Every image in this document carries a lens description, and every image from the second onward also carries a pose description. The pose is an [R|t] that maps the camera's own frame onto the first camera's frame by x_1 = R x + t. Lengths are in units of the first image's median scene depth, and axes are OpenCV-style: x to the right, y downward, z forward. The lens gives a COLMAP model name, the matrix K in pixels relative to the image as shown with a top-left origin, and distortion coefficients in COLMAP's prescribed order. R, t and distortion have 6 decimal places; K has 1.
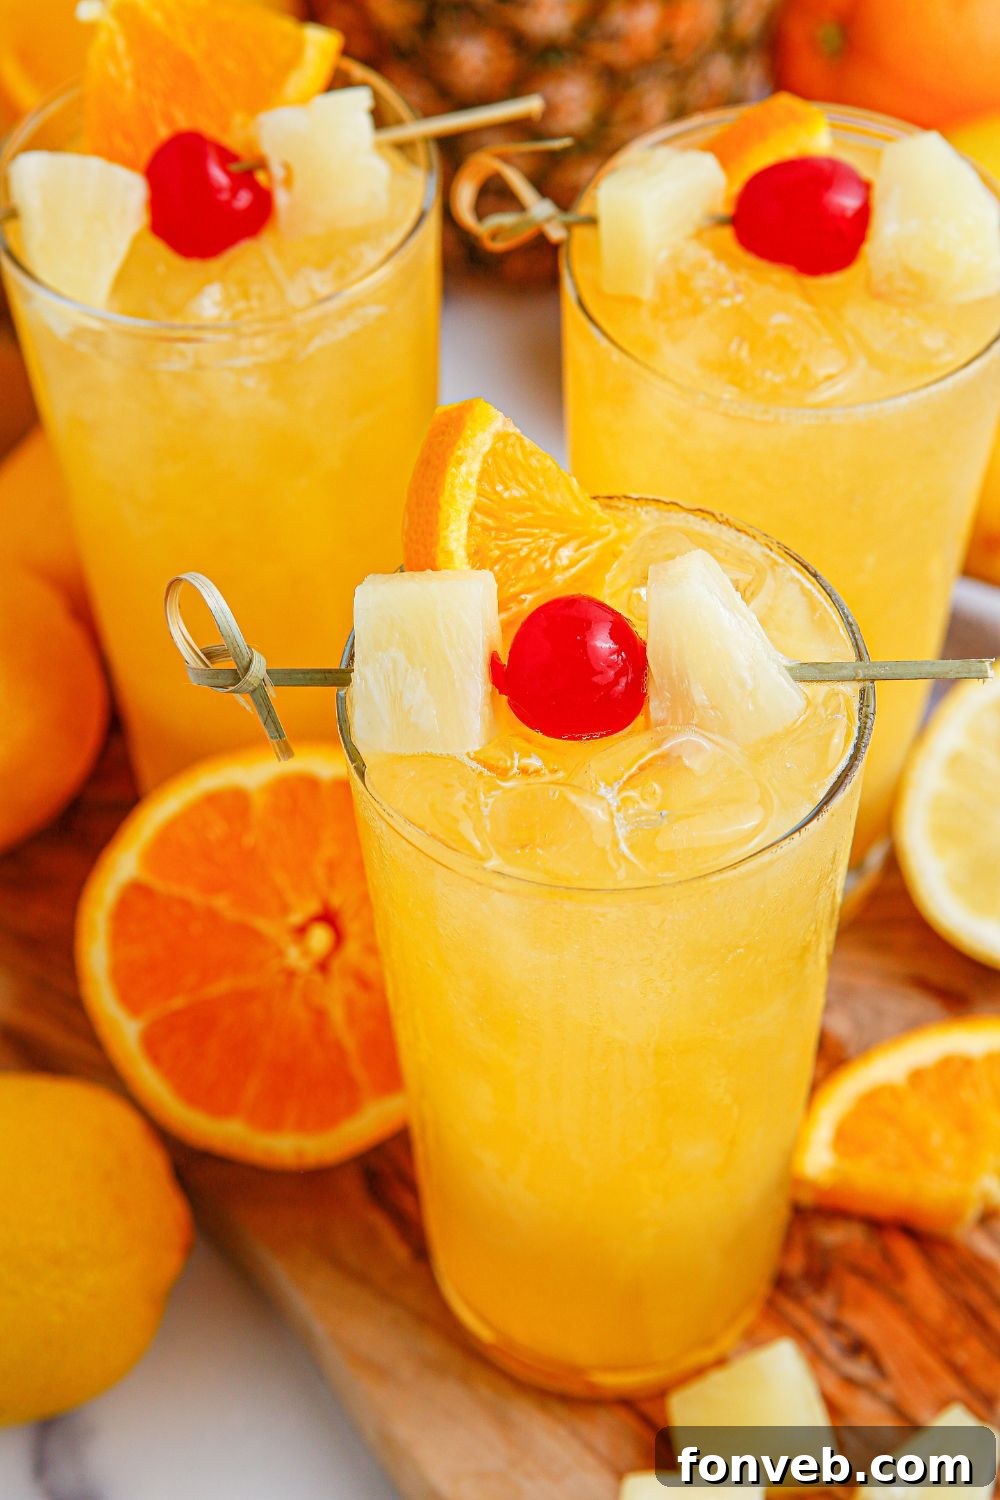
lens RADIAL K [[2730.7, 0, 502.1], [0, 2730.7, 746.8], [0, 0, 1]] dist [0.293374, 0.000000]
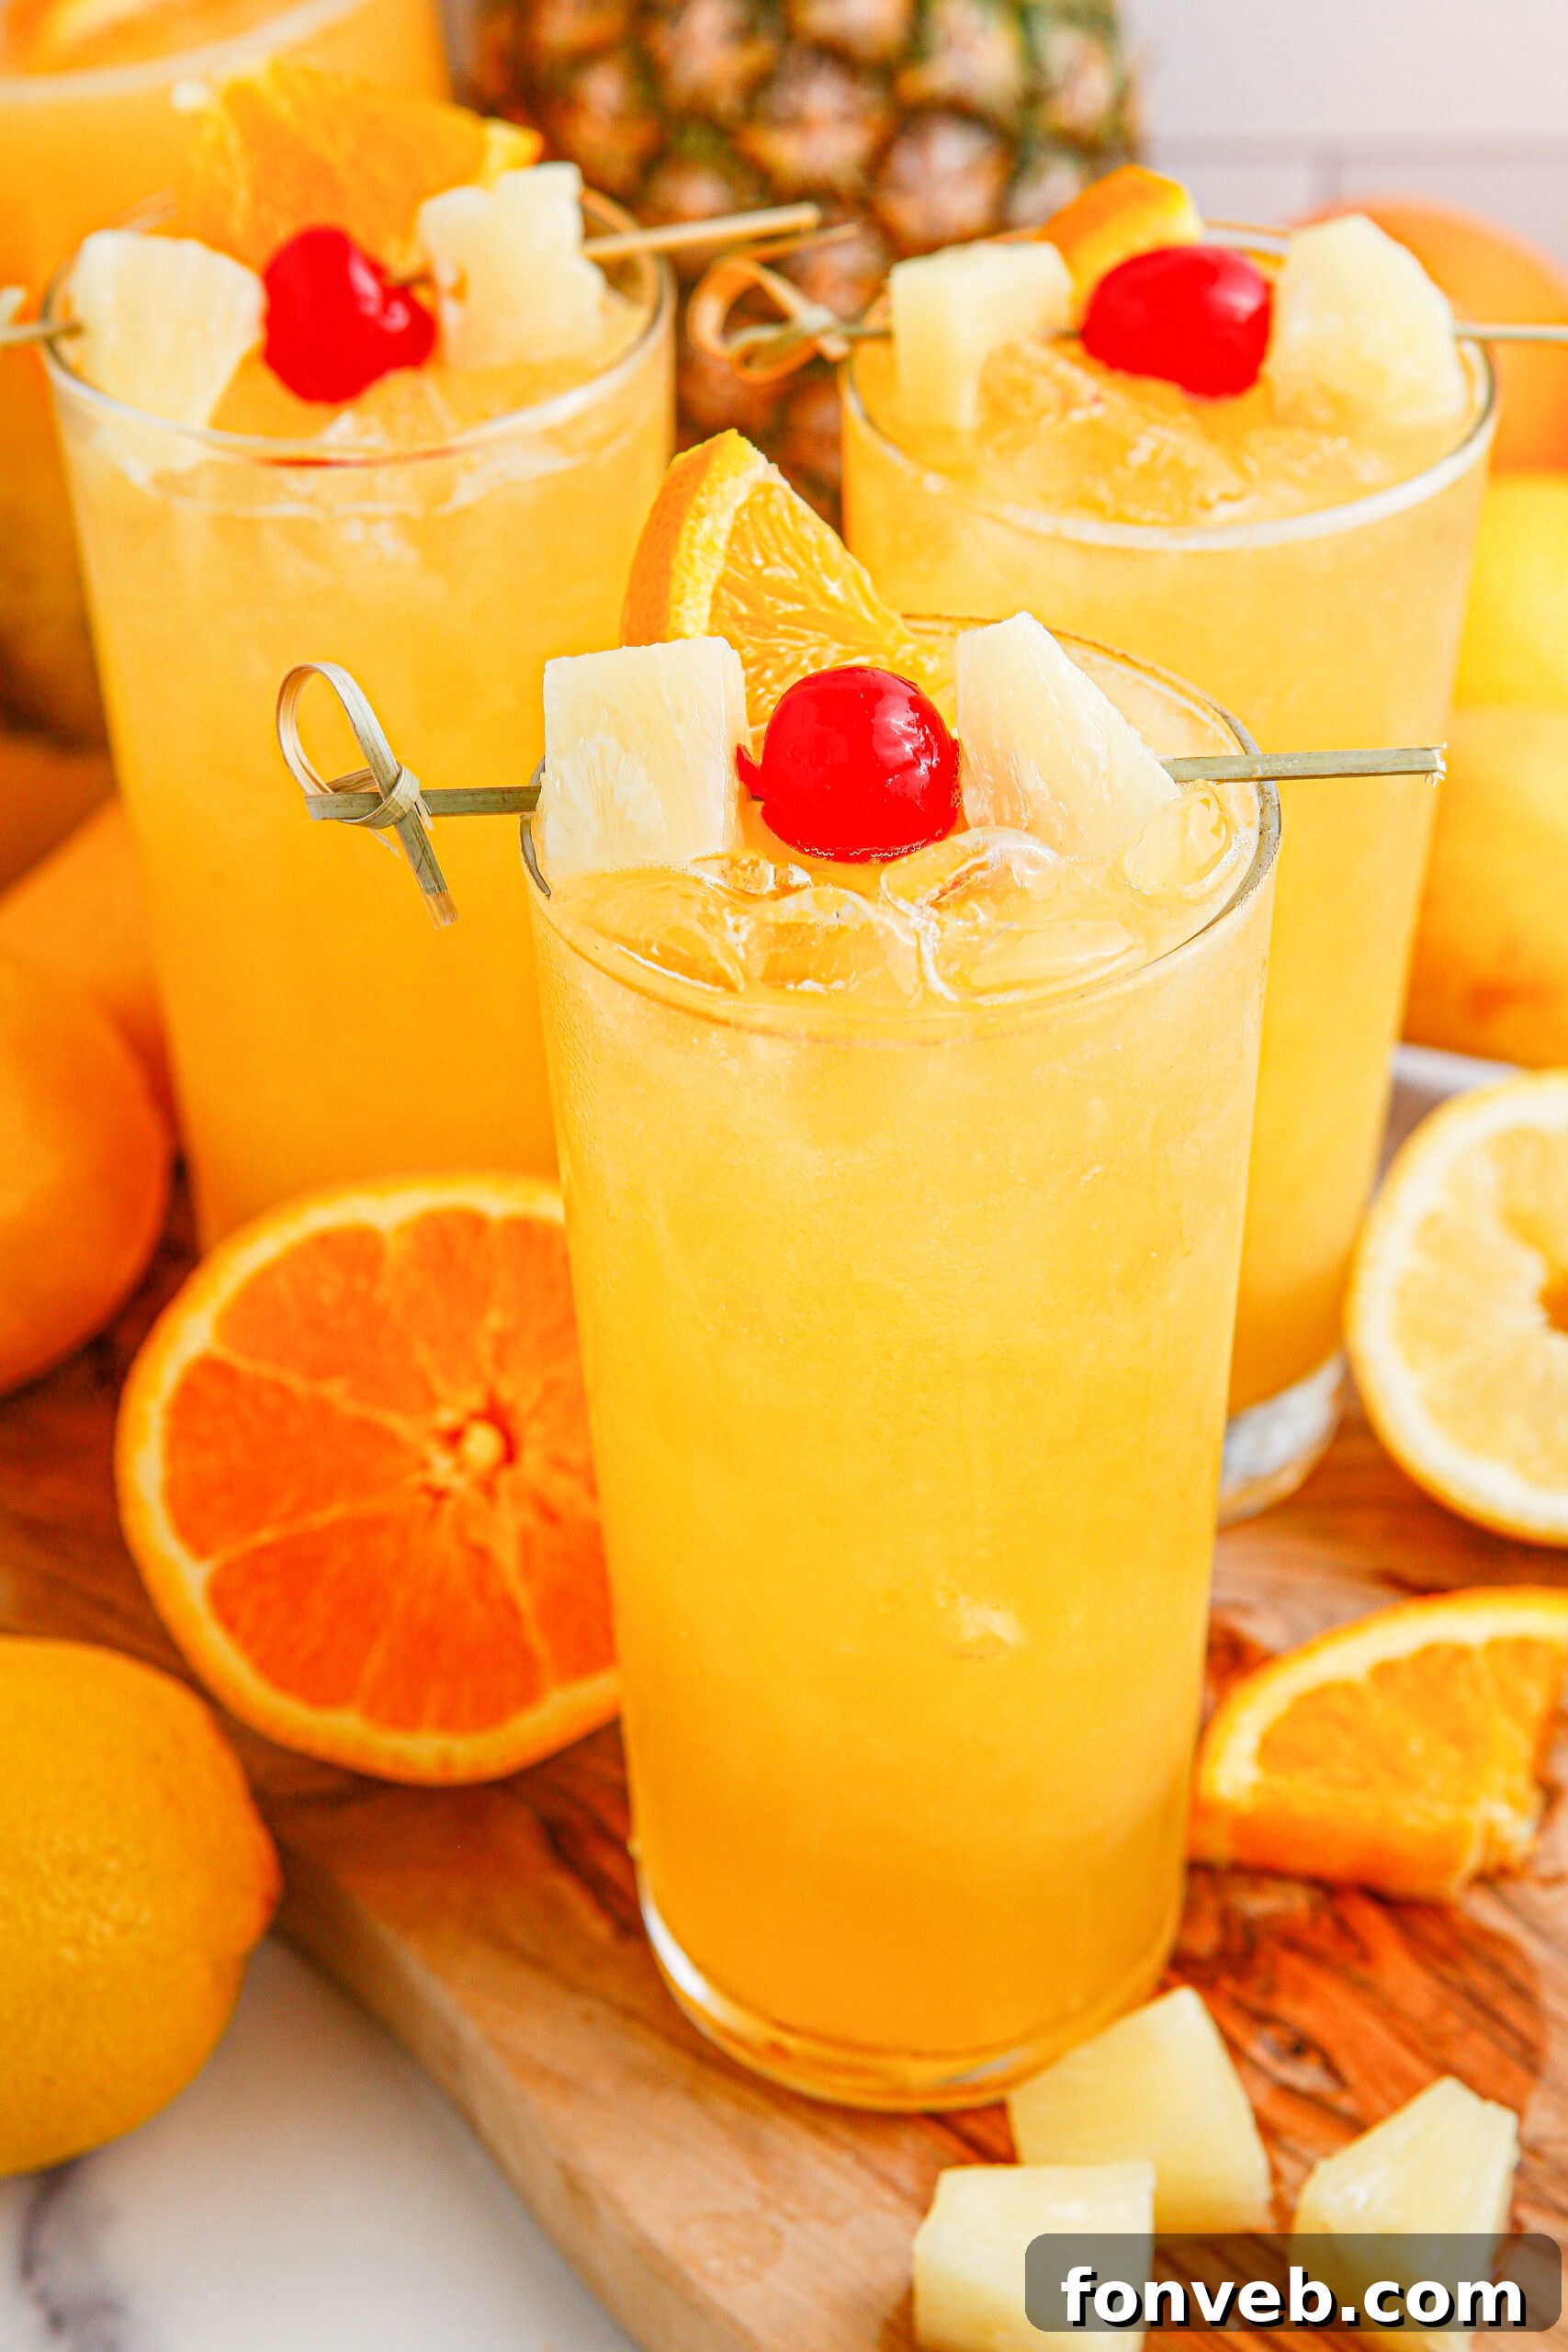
lens RADIAL K [[4503.8, 0, 791.8], [0, 4503.8, 1131.2], [0, 0, 1]] dist [0.338561, 0.000000]
pose [[0.999983, 0.004037, 0.004177, 0.004075], [-0.002967, 0.973169, -0.230071, 0.270450], [-0.004994, 0.230055, 0.973165, -0.094741]]
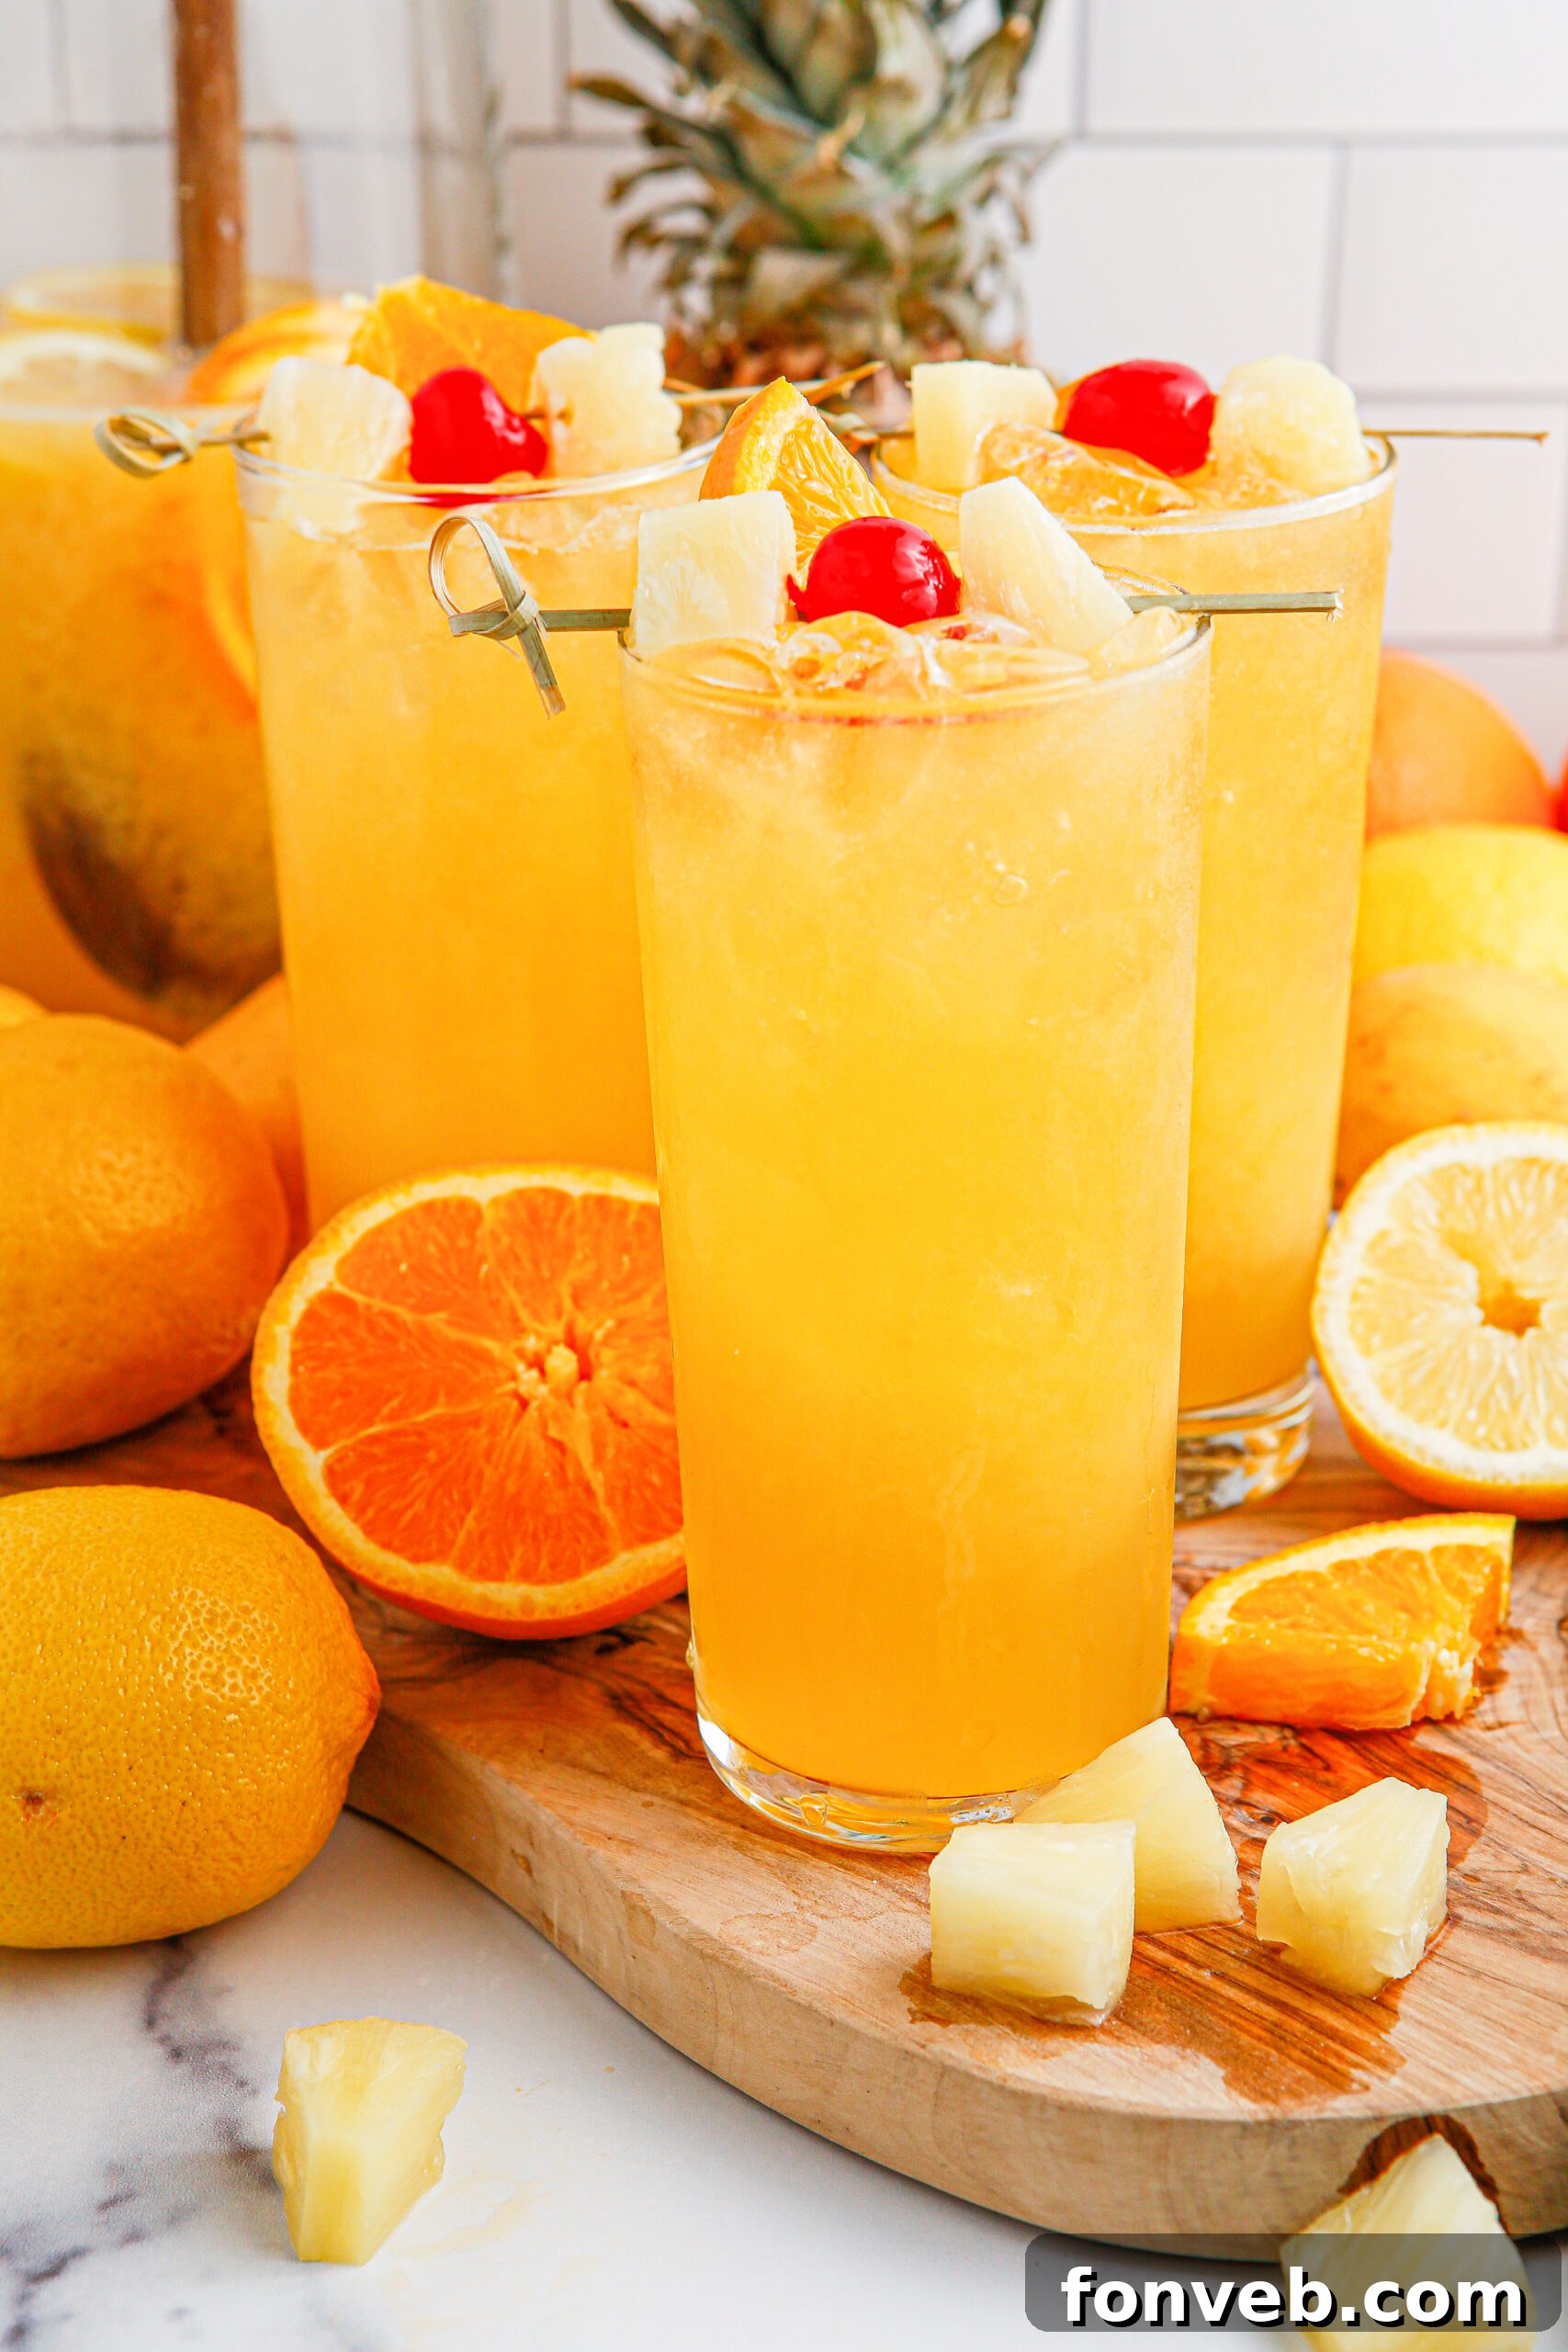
lens RADIAL K [[5009.4, 0, 798.3], [0, 5009.4, 1064.1], [0, 0, 1]] dist [0.579610, 0.000000]
pose [[0.999938, 0.009198, -0.006277, 0.009087], [-0.011113, 0.860512, -0.509309, 0.785735], [0.000717, 0.509347, 0.860561, -0.292802]]
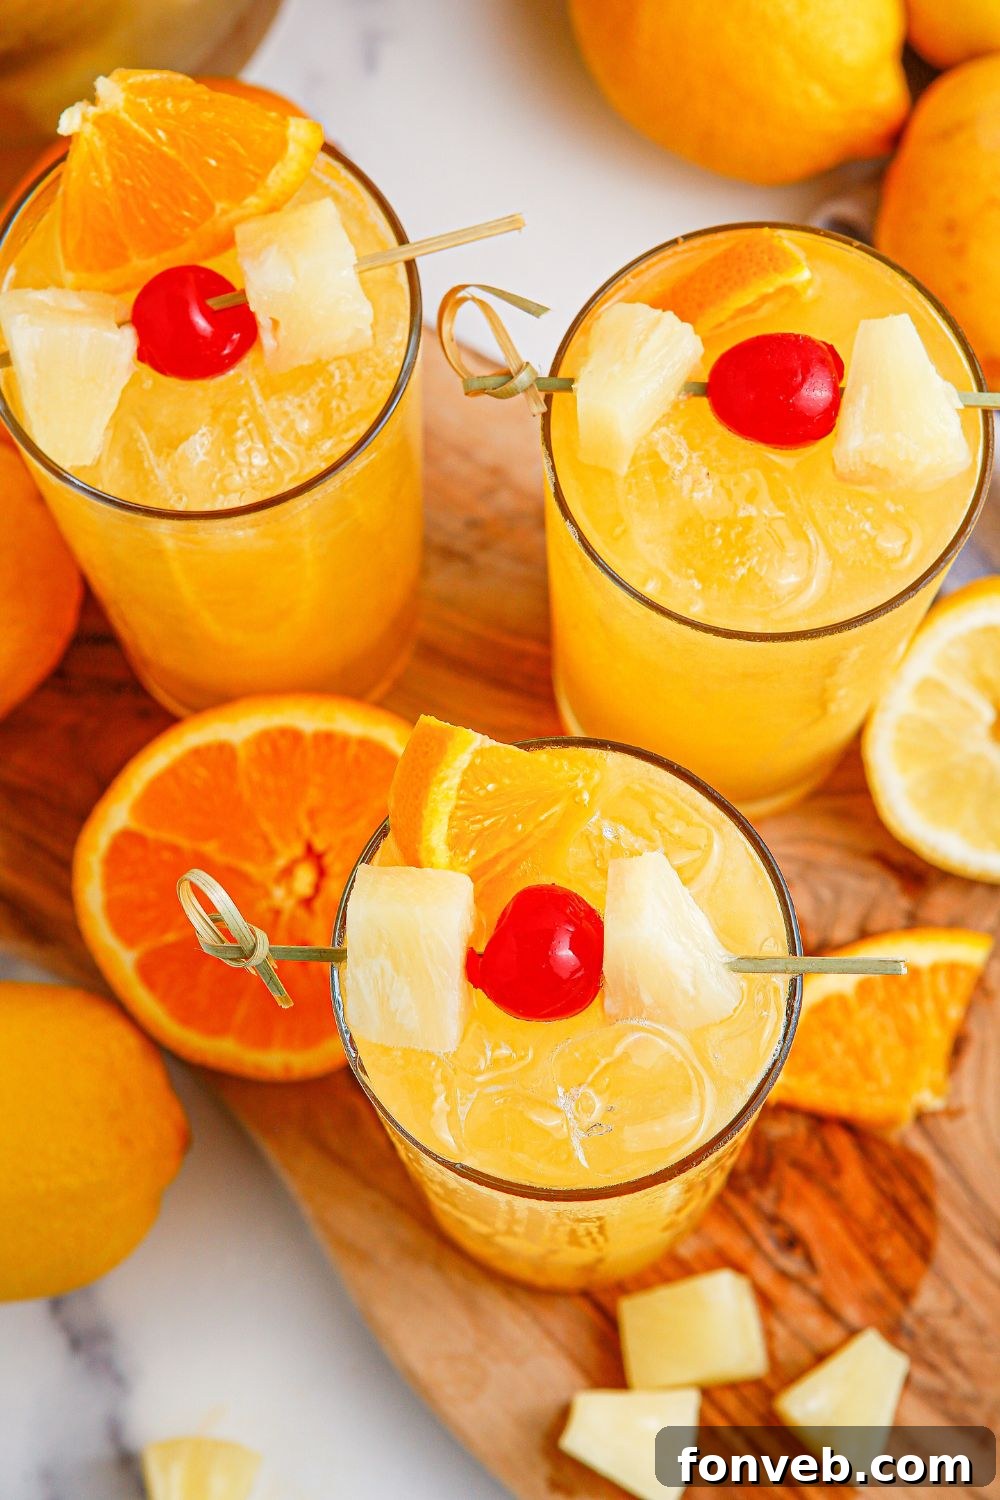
lens RADIAL K [[3711.3, 0, 497.5], [0, 3711.3, 758.9], [0, 0, 1]] dist [0.625494, 0.000000]
pose [[0.999895, 0.013305, 0.005797, -0.001222], [-0.014512, 0.916610, 0.399519, -0.593983], [0.000002, -0.399561, 0.916706, -0.317975]]
